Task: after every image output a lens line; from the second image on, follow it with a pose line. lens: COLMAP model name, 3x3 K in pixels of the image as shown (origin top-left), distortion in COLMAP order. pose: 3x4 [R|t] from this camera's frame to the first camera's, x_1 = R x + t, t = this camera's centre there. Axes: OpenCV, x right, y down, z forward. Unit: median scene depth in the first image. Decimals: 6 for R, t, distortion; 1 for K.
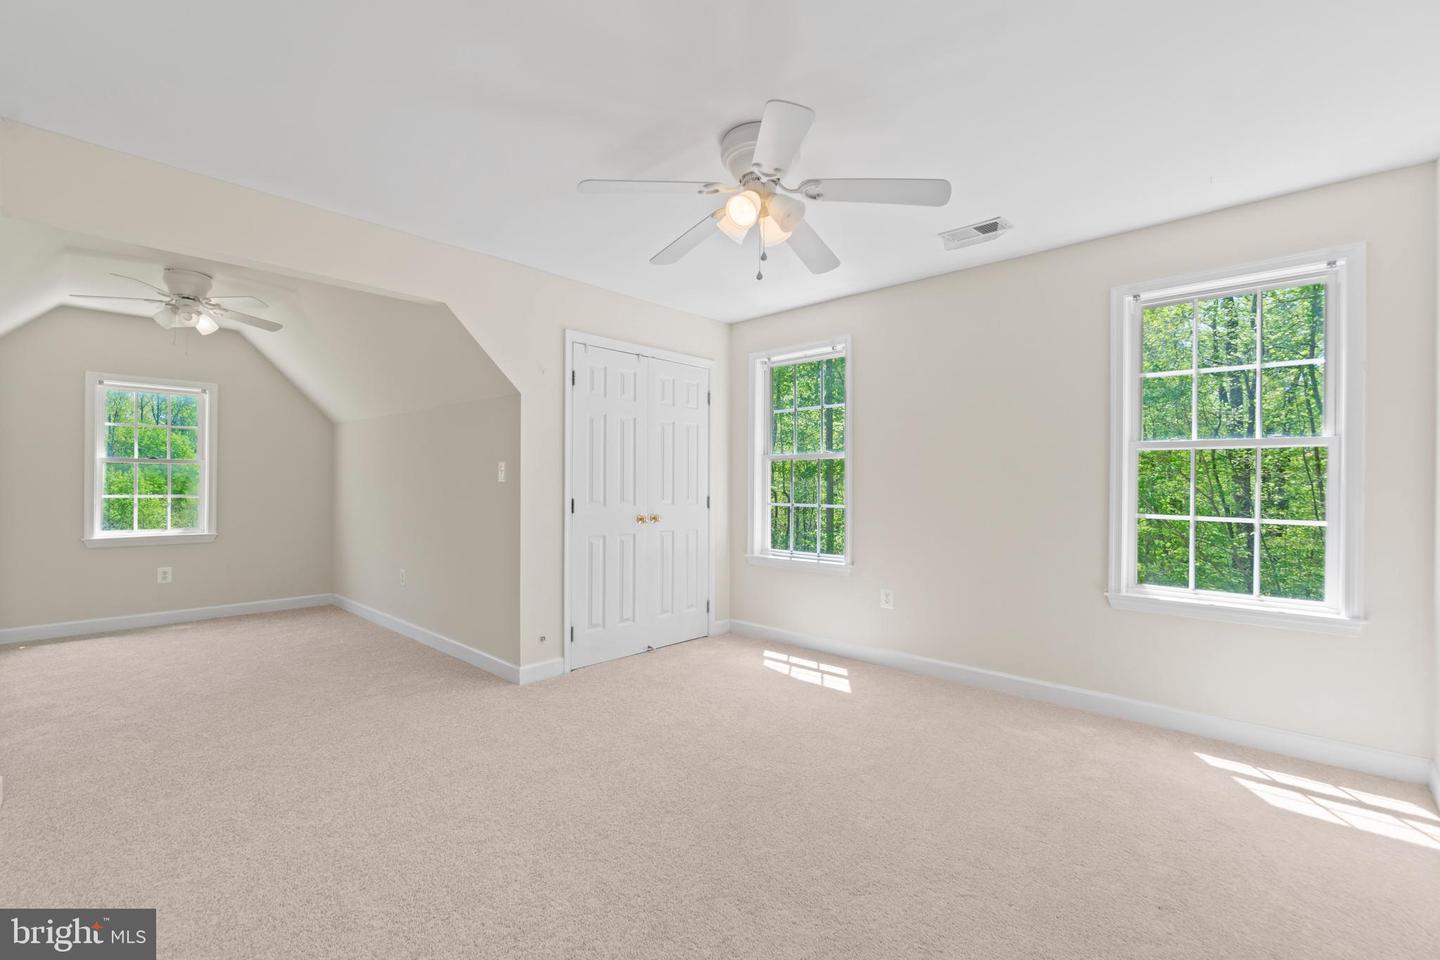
lens RADIAL K [[598.1, 0, 716.3], [0, 598.1, 484.9], [0, 0, 1]] dist [0.000014, -0.000005]
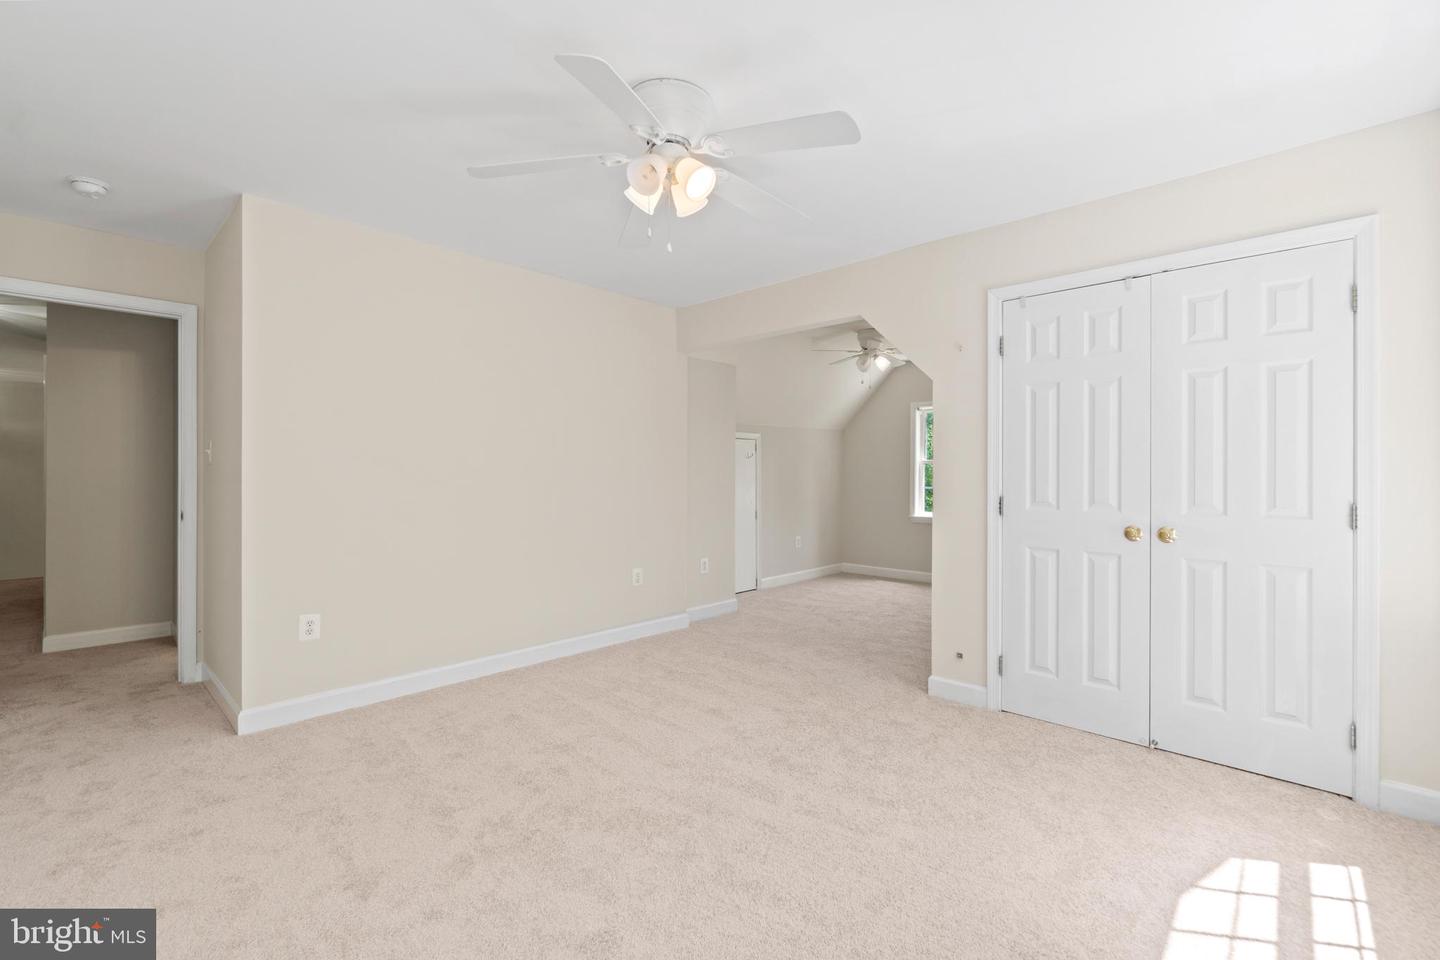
lens RADIAL K [[633.2, 0, 716.1], [0, 633.2, 478.3], [0, 0, 1]] dist [0.000614, 0.000226]
pose [[-0.003315, -0.001617, -0.999993, 0.559283], [-0.000916, 0.999998, -0.001614, -0.000939], [0.999994, 0.000911, -0.003316, 0.563141]]
